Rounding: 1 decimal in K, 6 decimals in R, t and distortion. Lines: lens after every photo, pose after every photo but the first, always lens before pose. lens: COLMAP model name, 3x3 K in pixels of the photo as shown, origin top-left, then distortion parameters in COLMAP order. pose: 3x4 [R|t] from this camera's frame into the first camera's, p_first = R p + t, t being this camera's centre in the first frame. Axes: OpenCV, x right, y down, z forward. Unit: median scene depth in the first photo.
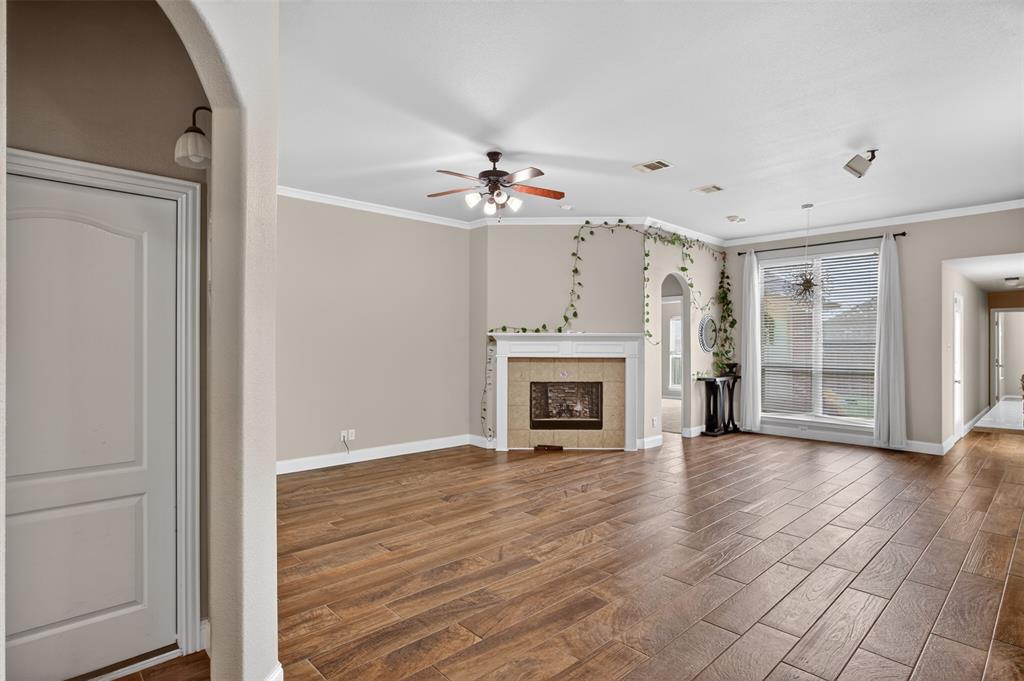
lens RADIAL K [[521.8, 0, 512.0], [0, 521.8, 340.5], [0, 0, 1]] dist [-0.048481, 0.024661]
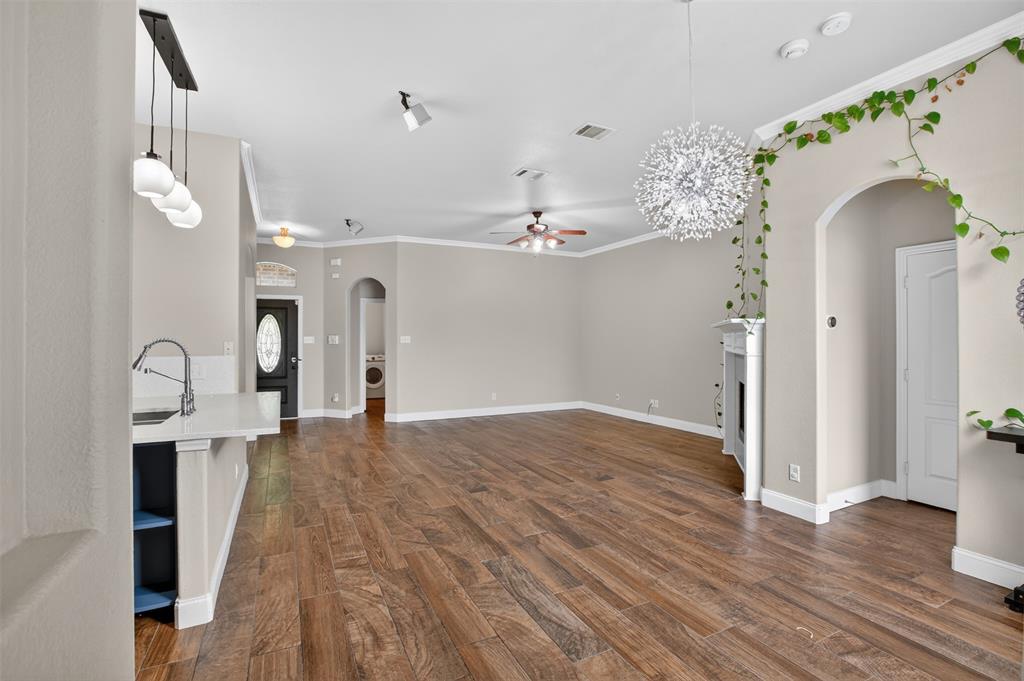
lens RADIAL K [[463.7, 0, 510.1], [0, 463.7, 337.1], [0, 0, 1]] dist [-0.054022, 0.018258]
pose [[-0.286363, -0.008311, -0.958085, 1.213373], [0.012879, 0.999839, -0.012523, 0.020823], [0.958035, -0.015926, -0.286210, 1.233373]]
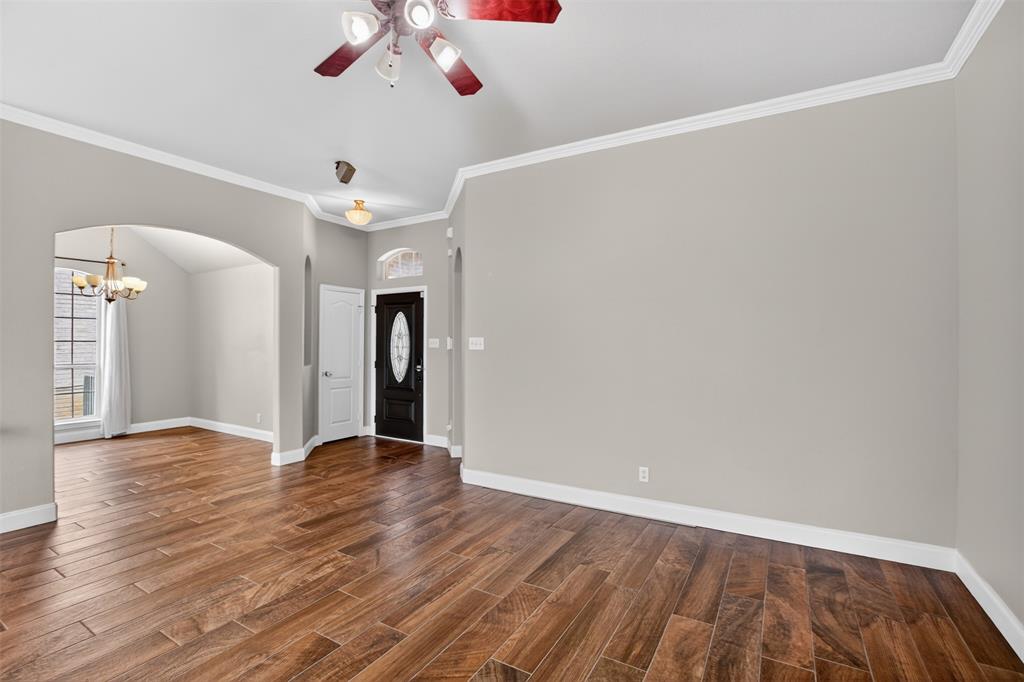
lens RADIAL K [[469.8, 0, 511.0], [0, 469.8, 331.0], [0, 0, 1]] dist [-0.048927, 0.014611]
pose [[-0.958959, -0.011353, -0.283318, -0.007256], [-0.001266, 0.999360, -0.035760, 0.014148], [0.283543, -0.033934, -0.958359, 1.349413]]
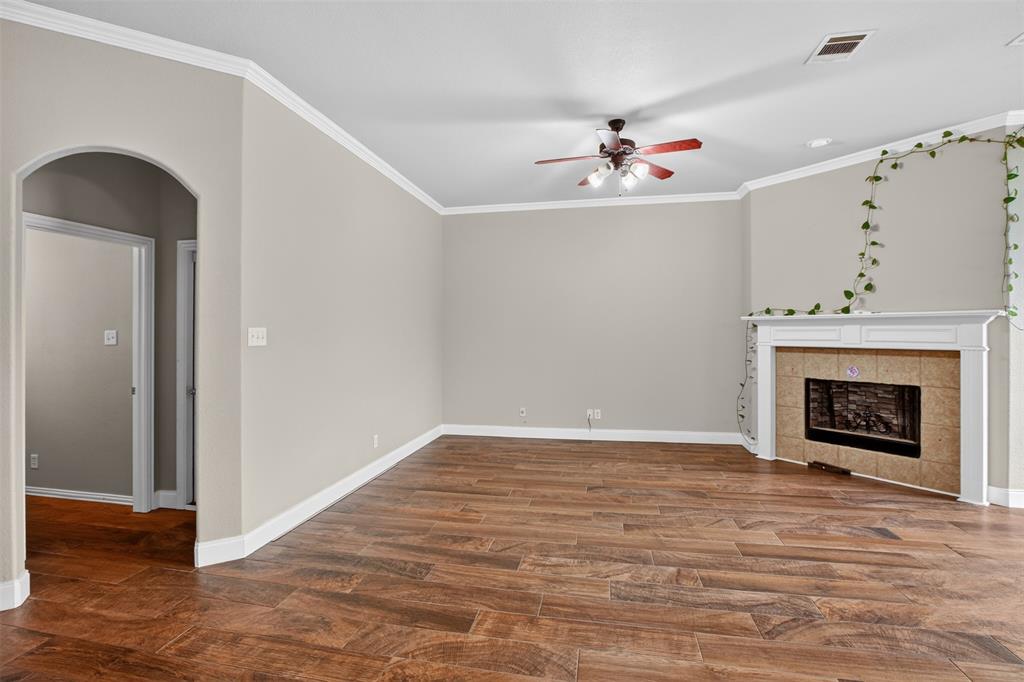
lens RADIAL K [[469.8, 0, 511.0], [0, 469.8, 331.0], [0, 0, 1]] dist [-0.048927, 0.014611]
pose [[0.586168, -0.006103, -0.810166, 0.485604], [0.013065, 0.999913, 0.001921, 0.002062], [0.810084, -0.011711, 0.586197, 0.346092]]
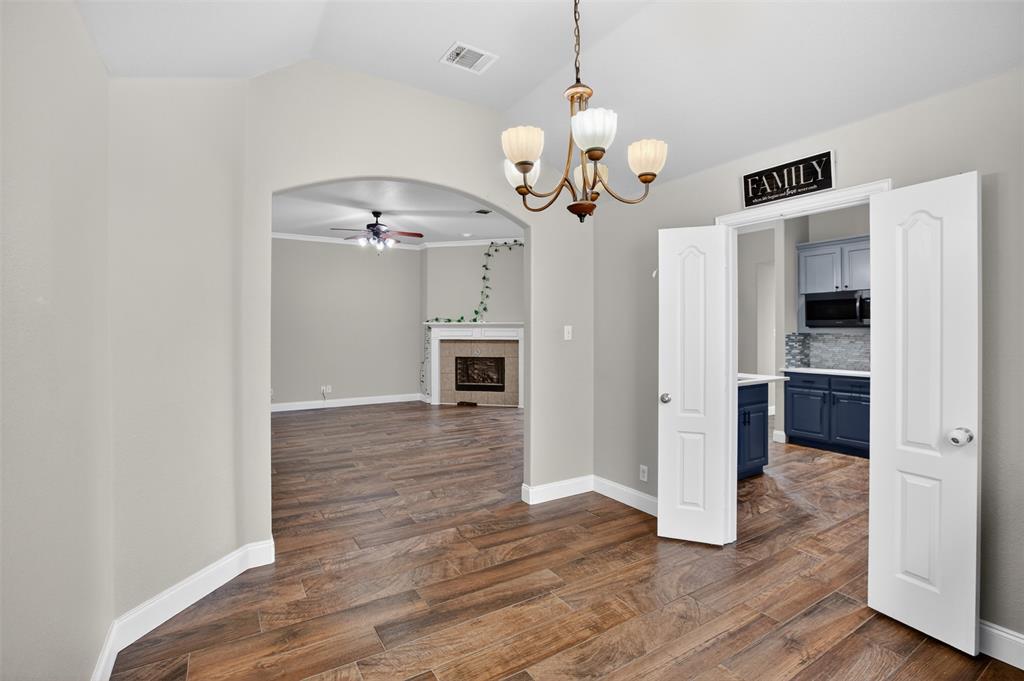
lens RADIAL K [[469.8, 0, 511.0], [0, 469.8, 330.5], [0, 0, 1]] dist [-0.048927, 0.014611]
pose [[0.982777, -0.002013, -0.184784, 0.606011], [0.003809, 0.999949, 0.009369, -0.005683], [0.184756, -0.009912, 0.982735, -0.328636]]
